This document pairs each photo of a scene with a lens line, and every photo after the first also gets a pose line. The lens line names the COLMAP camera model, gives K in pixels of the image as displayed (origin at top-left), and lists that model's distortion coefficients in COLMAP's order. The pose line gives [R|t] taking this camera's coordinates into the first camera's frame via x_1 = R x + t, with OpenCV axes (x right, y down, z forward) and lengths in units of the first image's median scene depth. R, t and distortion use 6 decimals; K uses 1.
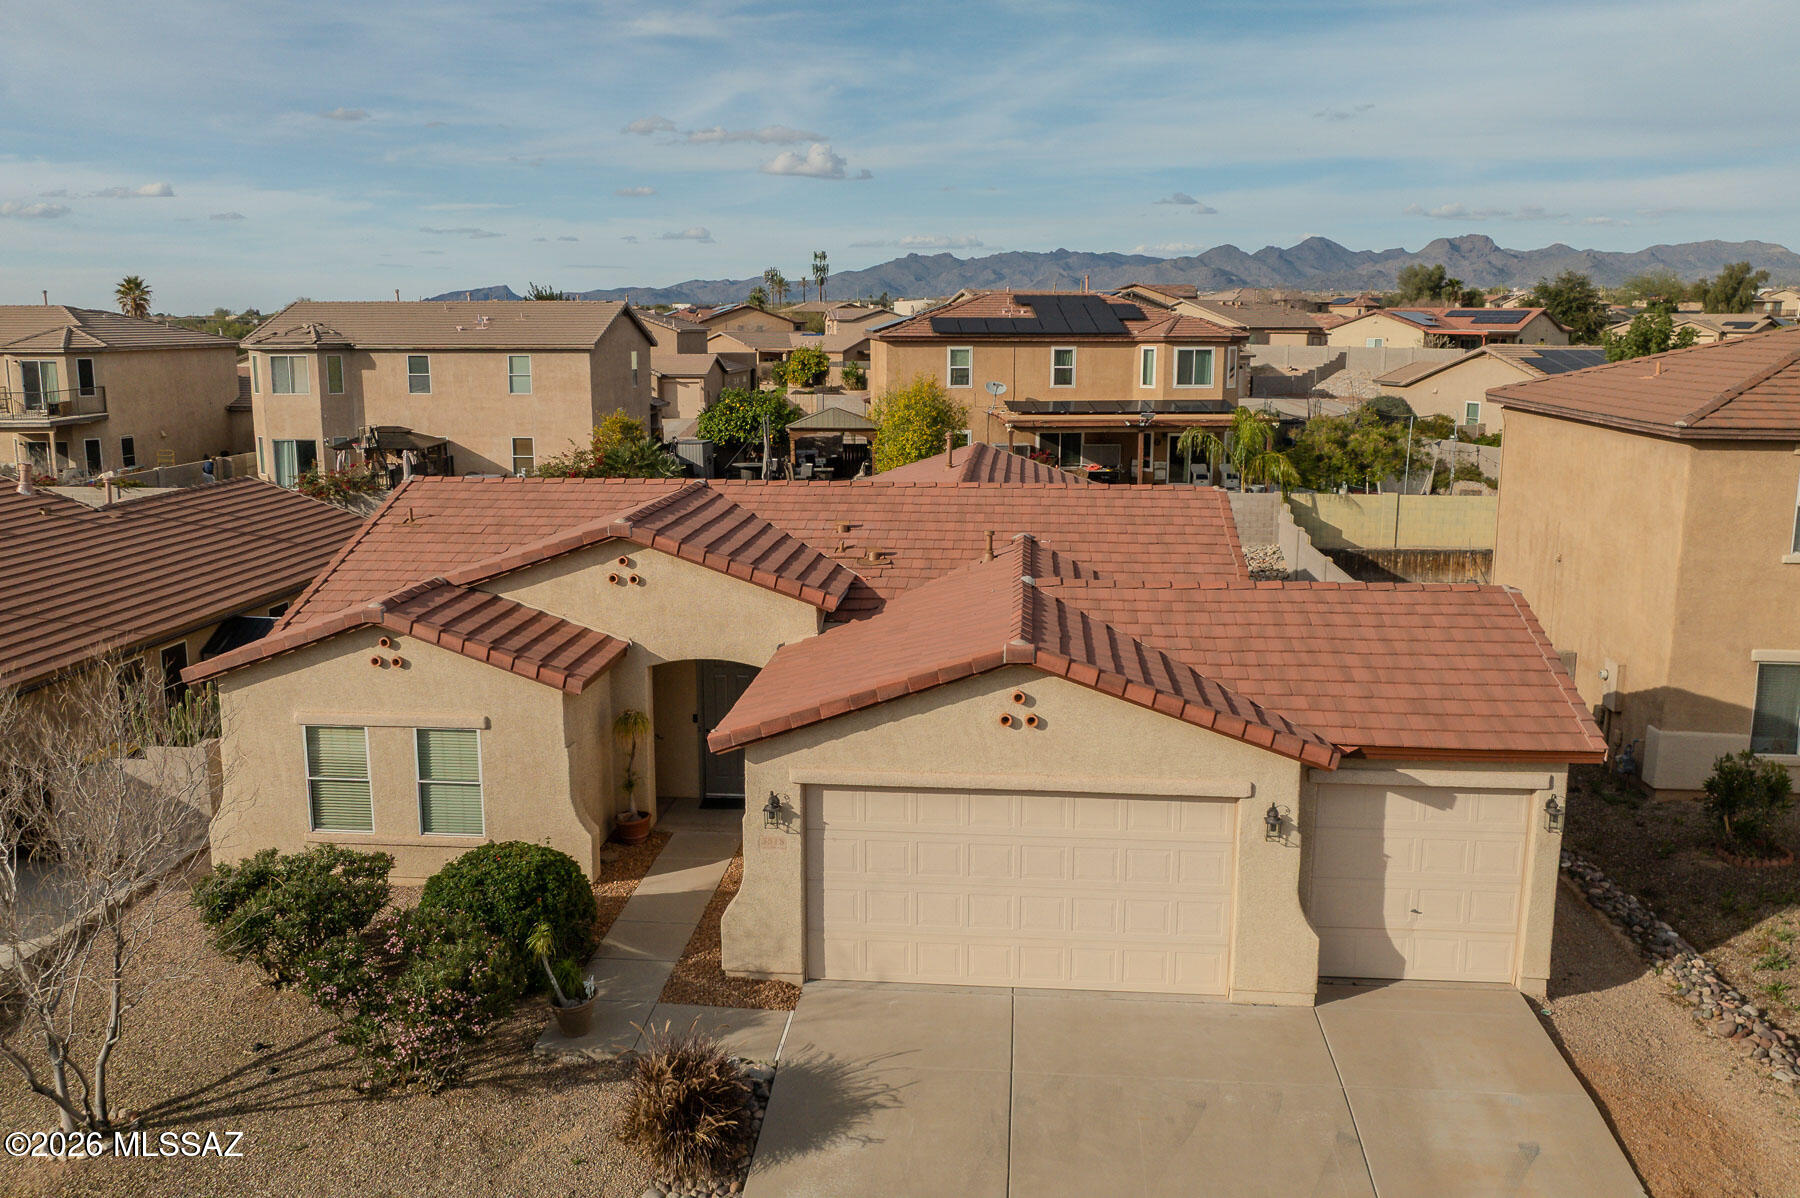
lens RADIAL K [[1503.2, 0, 900.0], [0, 1503.2, 599.0], [0, 0, 1]] dist [-0.011324, -0.024599]
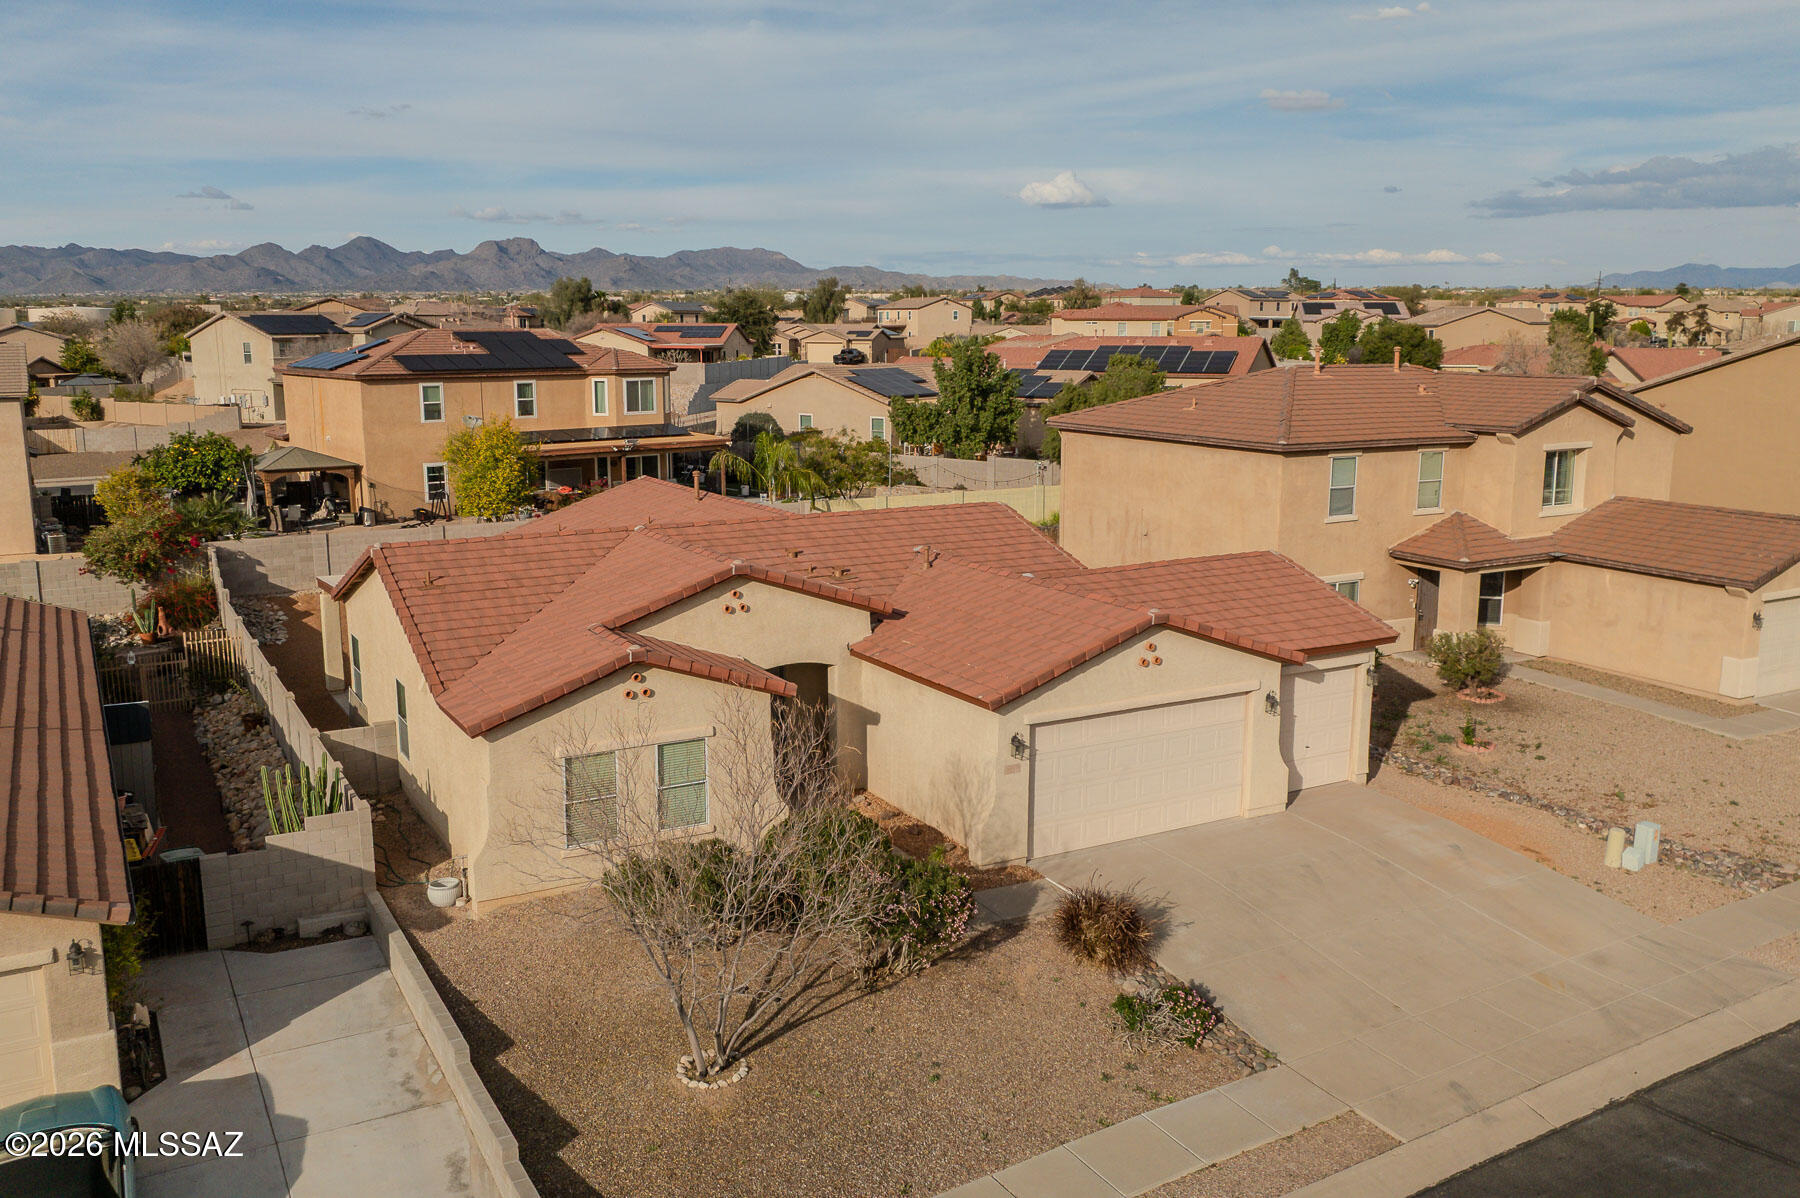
lens RADIAL K [[1503.2, 0, 900.0], [0, 1503.2, 599.0], [0, 0, 1]] dist [-0.011324, -0.024599]
pose [[0.825220, -0.105832, 0.554808, -0.763118], [0.106045, 0.993851, 0.031851, -0.046277], [-0.554767, 0.032550, 0.831369, -0.119168]]
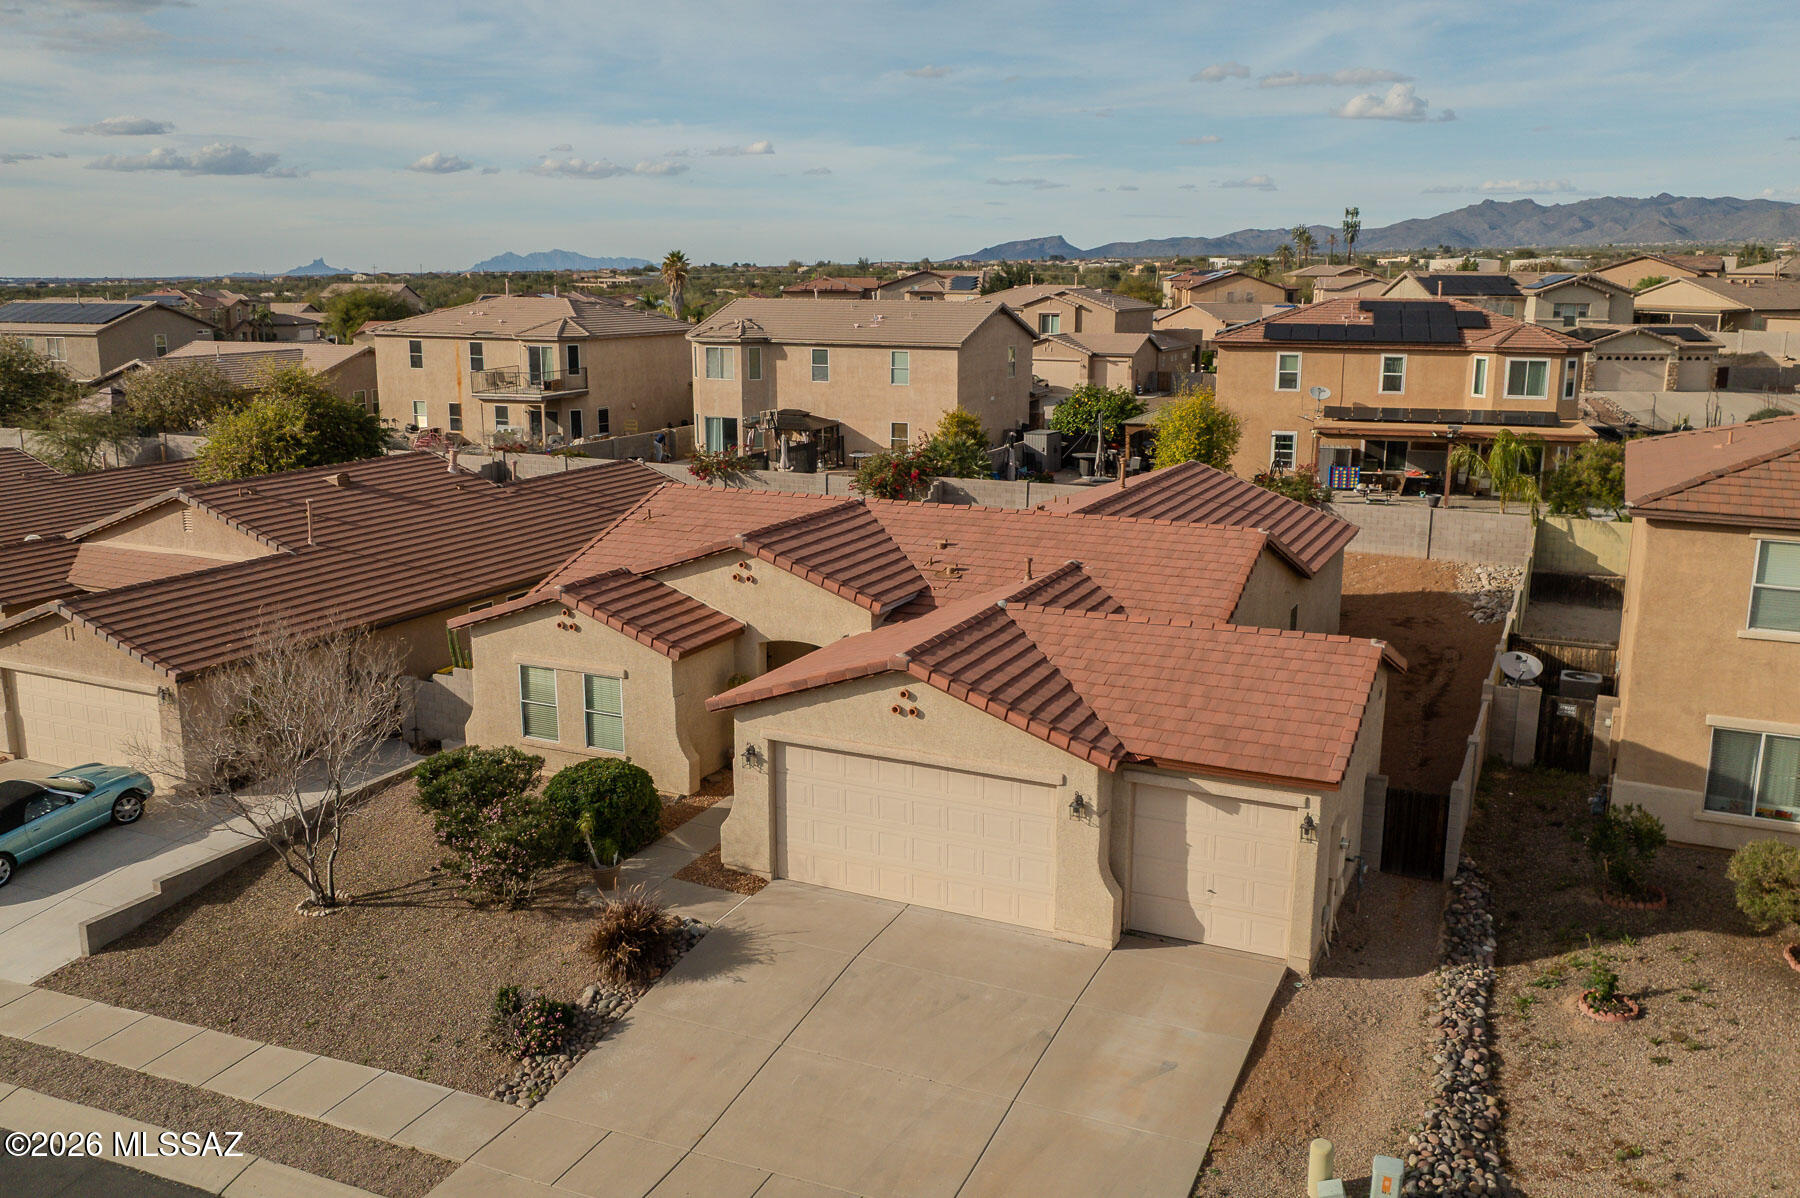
lens RADIAL K [[1503.2, 0, 900.0], [0, 1503.2, 599.0], [0, 0, 1]] dist [-0.011324, -0.024599]
pose [[0.937414, 0.076136, -0.339792, 0.411859], [-0.065248, 0.996926, 0.043375, -0.062262], [0.342049, -0.018490, 0.939500, -0.229118]]
